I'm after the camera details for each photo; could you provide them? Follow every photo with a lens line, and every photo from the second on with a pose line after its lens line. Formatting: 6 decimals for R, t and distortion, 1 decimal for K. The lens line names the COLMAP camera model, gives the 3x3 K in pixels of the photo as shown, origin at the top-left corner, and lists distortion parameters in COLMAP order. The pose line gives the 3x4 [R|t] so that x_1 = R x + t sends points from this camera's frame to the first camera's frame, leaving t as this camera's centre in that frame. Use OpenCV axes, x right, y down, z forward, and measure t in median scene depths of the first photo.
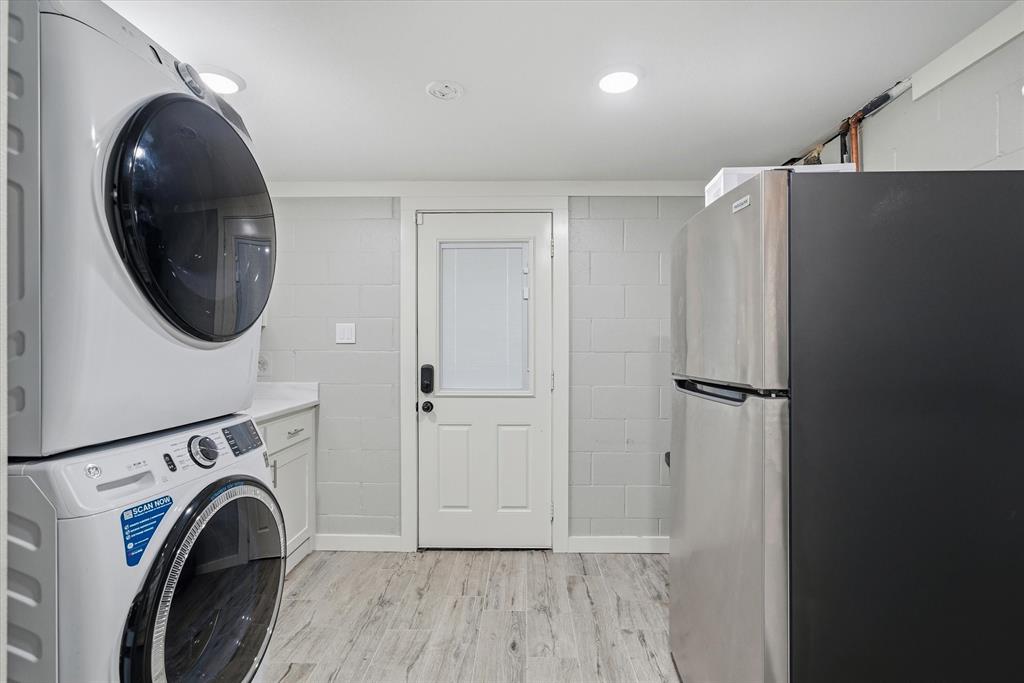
lens RADIAL K [[488.9, 0, 505.1], [0, 488.9, 346.7], [0, 0, 1]] dist [-0.011320, -0.000900]
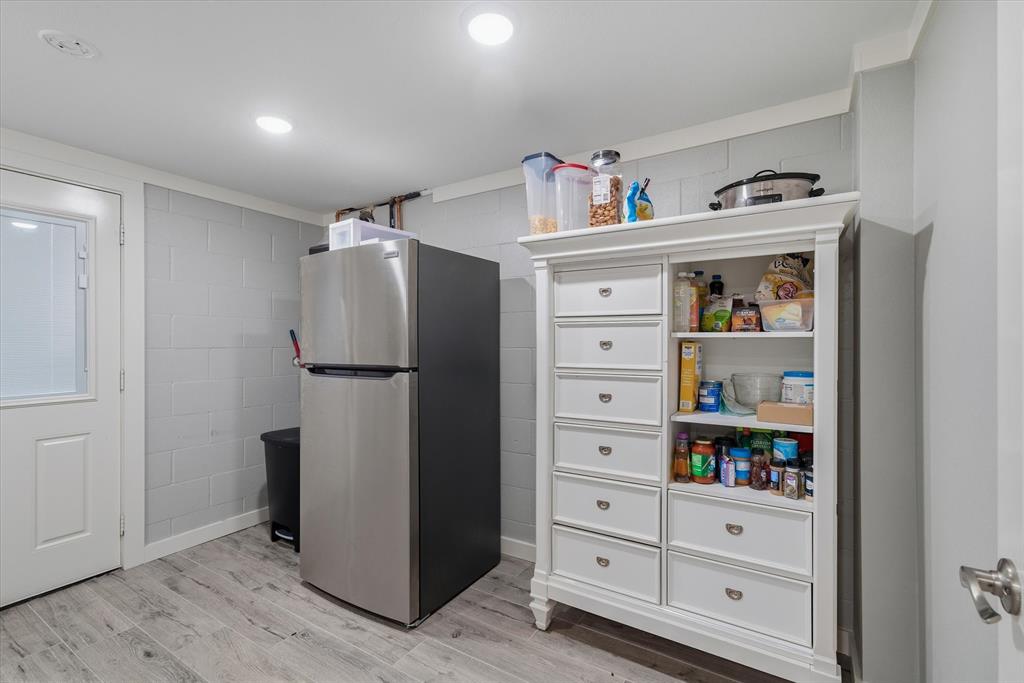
lens RADIAL K [[465.9, 0, 510.3], [0, 465.9, 340.0], [0, 0, 1]] dist [0.002307, 0.000952]
pose [[0.502738, 0.002980, 0.864434, -0.348096], [0.001486, 0.999990, -0.004311, -0.000892], [-0.864437, 0.003452, 0.502729, -0.068648]]
